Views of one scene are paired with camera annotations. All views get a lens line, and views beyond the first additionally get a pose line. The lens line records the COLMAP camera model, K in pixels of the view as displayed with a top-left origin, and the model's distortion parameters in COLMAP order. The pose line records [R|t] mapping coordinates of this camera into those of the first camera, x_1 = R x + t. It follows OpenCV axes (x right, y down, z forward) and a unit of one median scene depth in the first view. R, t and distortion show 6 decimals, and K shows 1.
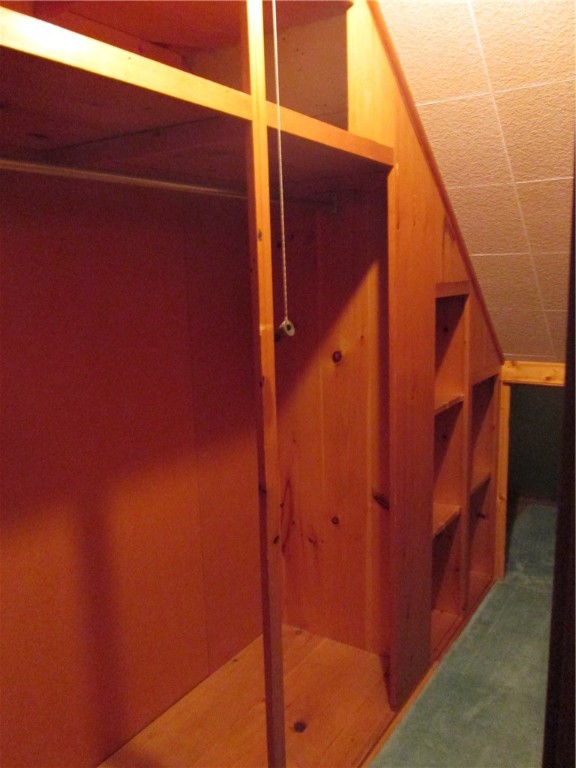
lens RADIAL K [[640.0, 0, 288.1], [0, 640.0, 381.7], [0, 0, 1]] dist [-0.040644, 0.017692]
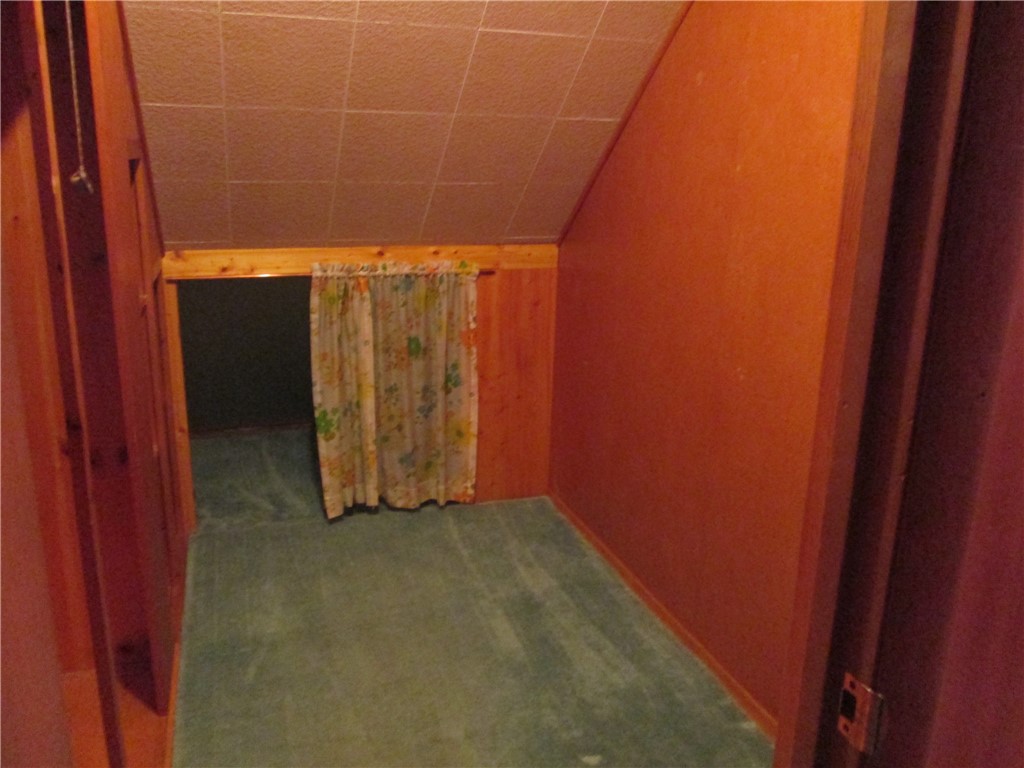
lens RADIAL K [[853.3, 0, 512.2], [0, 853.3, 386.5], [0, 0, 1]] dist [-0.040644, 0.017692]
pose [[0.612614, -0.173209, 0.771170, -0.248081], [0.098356, 0.984814, 0.143062, 0.025292], [-0.784239, -0.011792, 0.620347, 0.043849]]
